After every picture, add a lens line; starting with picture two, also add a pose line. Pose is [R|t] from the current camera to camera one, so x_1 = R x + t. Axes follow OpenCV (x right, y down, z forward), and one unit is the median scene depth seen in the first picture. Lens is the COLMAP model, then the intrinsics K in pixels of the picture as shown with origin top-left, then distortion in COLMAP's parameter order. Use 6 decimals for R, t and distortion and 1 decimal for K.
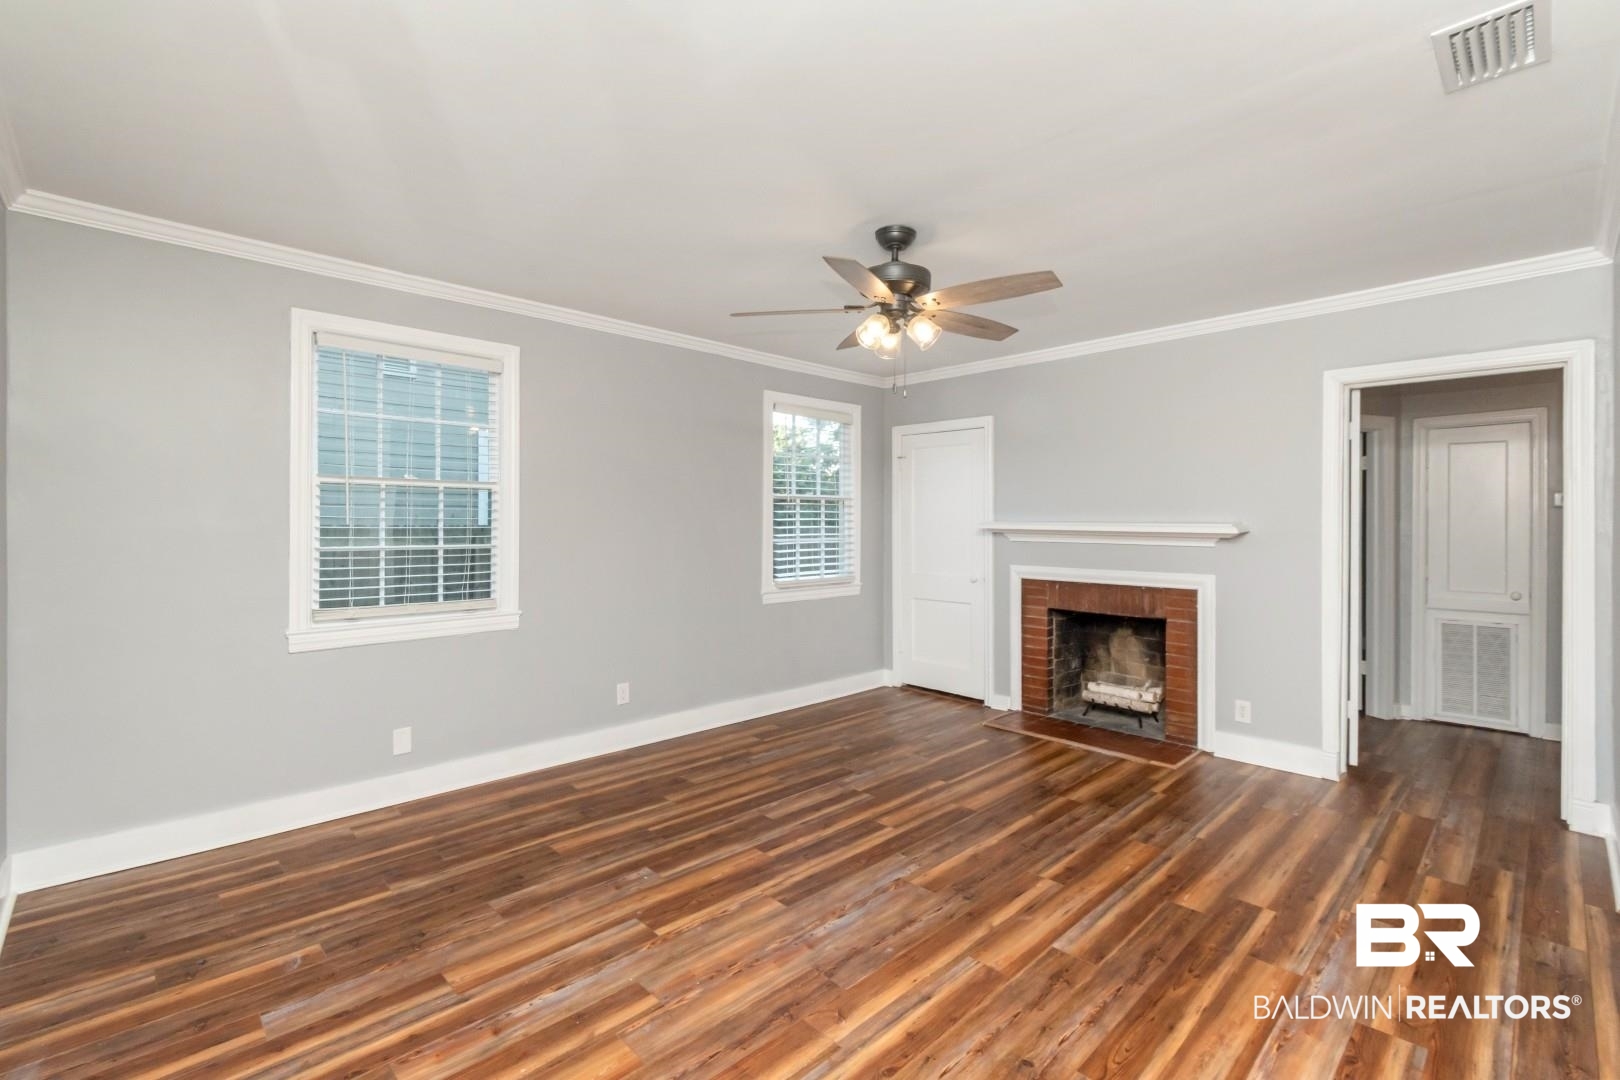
lens RADIAL K [[738.0, 0, 804.2], [0, 738.0, 496.5], [0, 0, 1]] dist [-0.000748, -0.000907]
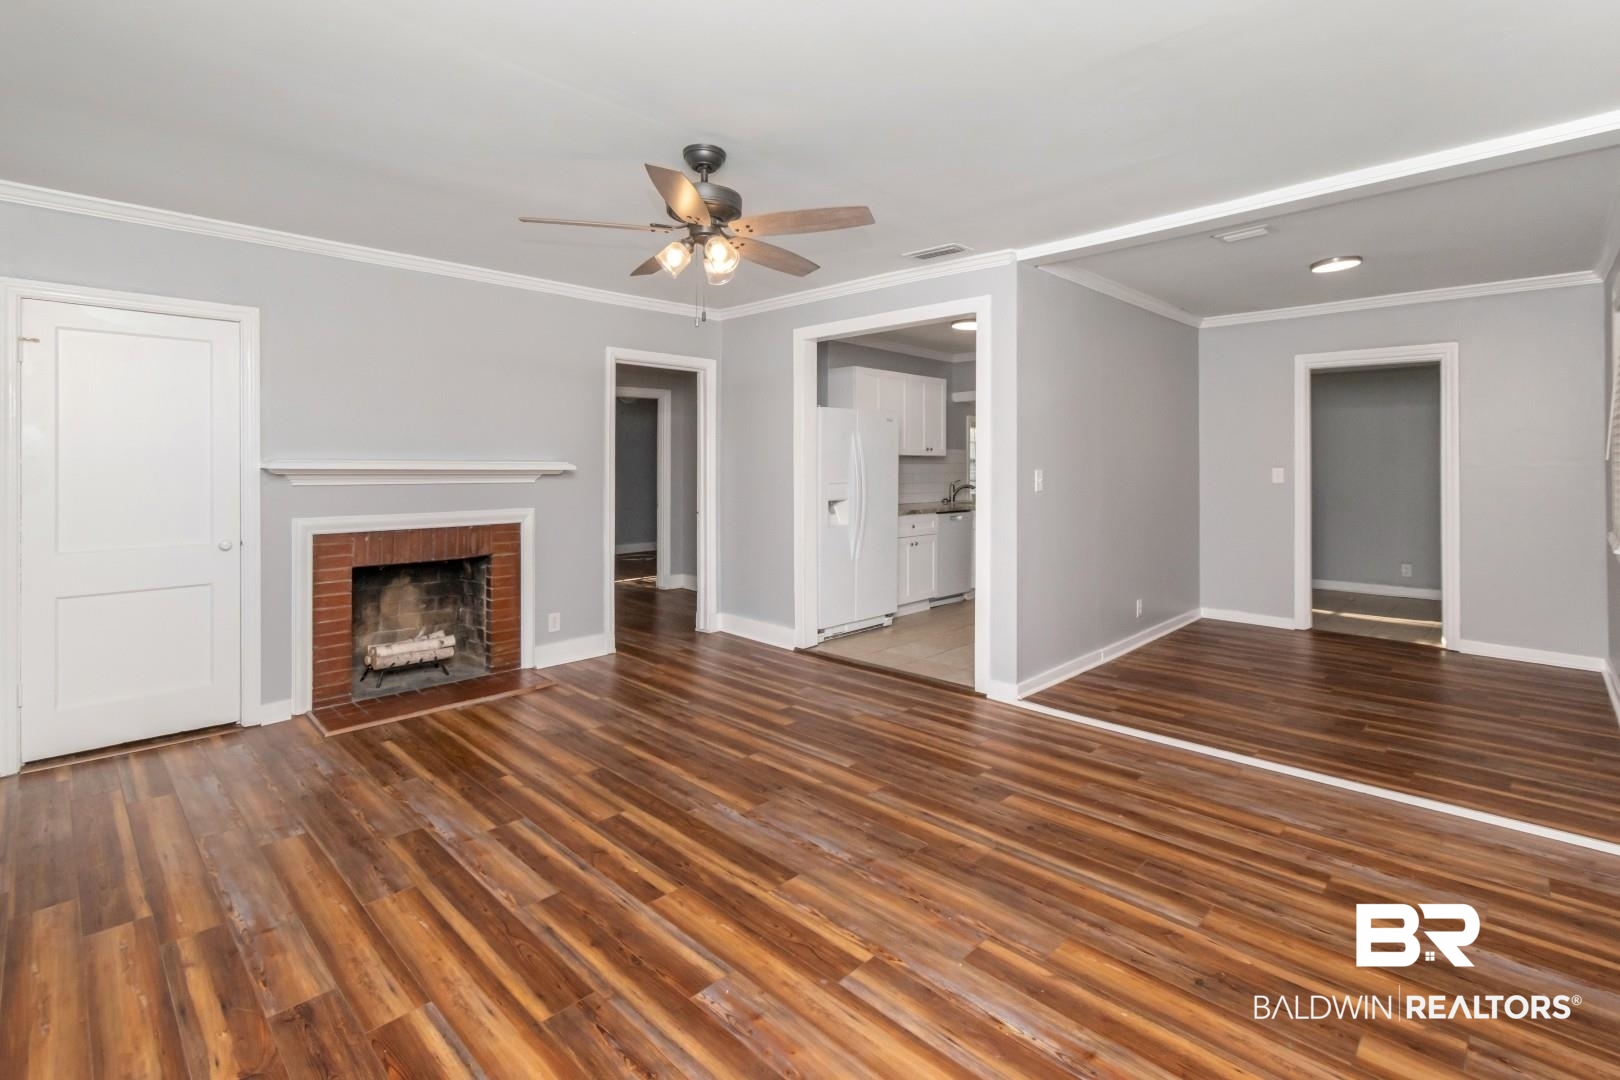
lens RADIAL K [[750.1, 0, 806.4], [0, 750.1, 458.9], [0, 0, 1]] dist [0.001967, 0.001007]
pose [[-0.036755, 0.004710, 0.999313, -0.818760], [-0.031331, 0.999492, -0.005863, 0.038254], [-0.998833, -0.031525, -0.036589, 0.889509]]
